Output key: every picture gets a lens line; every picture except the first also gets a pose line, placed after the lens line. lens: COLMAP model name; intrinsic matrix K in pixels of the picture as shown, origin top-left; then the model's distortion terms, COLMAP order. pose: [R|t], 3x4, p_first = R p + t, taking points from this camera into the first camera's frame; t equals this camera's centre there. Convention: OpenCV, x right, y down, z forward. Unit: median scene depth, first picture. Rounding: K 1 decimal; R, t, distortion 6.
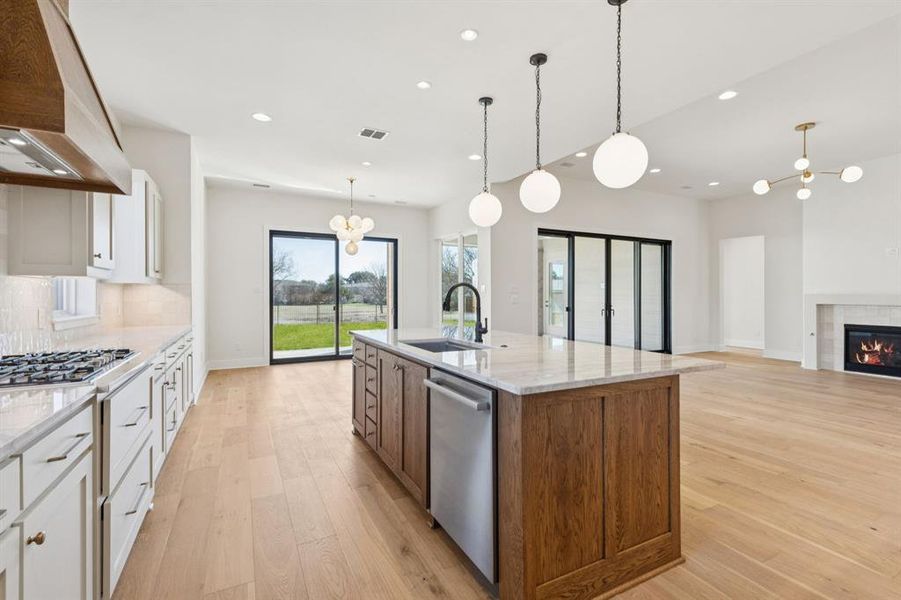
lens RADIAL K [[409.1, 0, 451.9], [0, 409.1, 296.4], [0, 0, 1]] dist [0.003015, 0.001236]
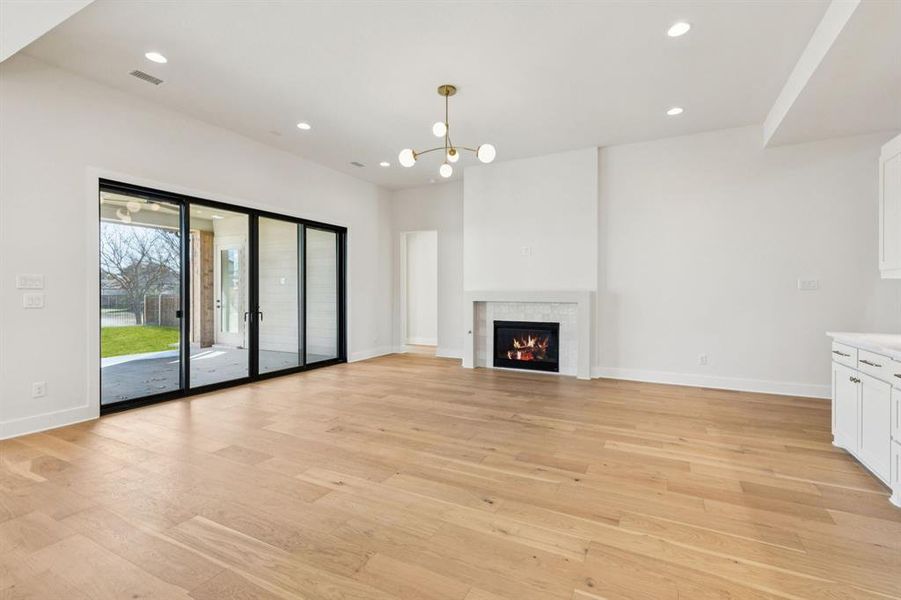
lens RADIAL K [[409.1, 0, 450.3], [0, 409.1, 299.6], [0, 0, 1]] dist [0.003015, 0.001236]
pose [[0.822309, -0.011979, 0.568914, 0.253626], [0.004057, 0.999876, 0.015190, -0.000080], [-0.569026, -0.010183, 0.822256, 0.200808]]
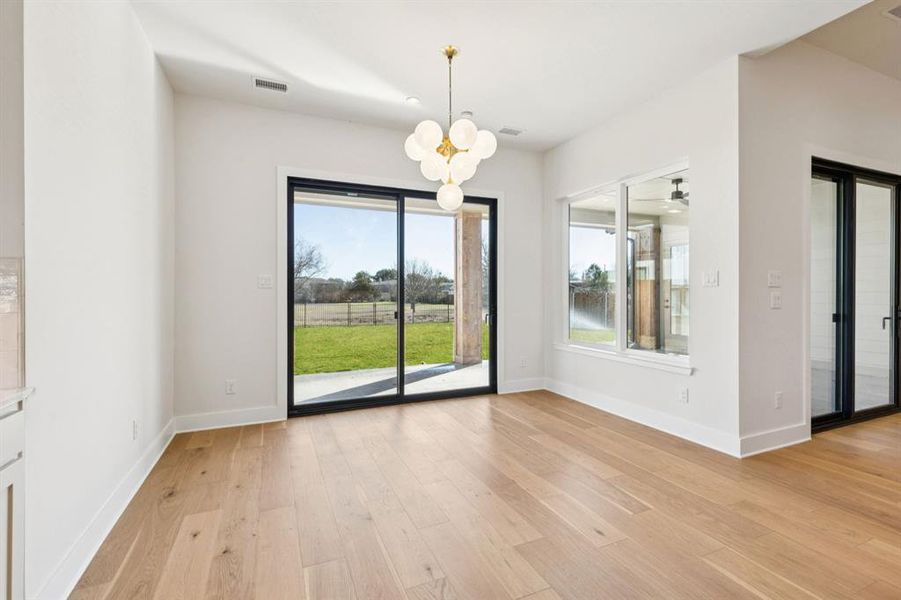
lens RADIAL K [[412.1, 0, 449.5], [0, 412.1, 293.9], [0, 0, 1]] dist [0.003924, 0.000028]
pose [[0.997760, -0.000082, -0.066894, -0.169979], [0.000029, 1.000000, -0.000804, 0.000860], [0.066894, 0.000800, 0.997760, 0.410730]]
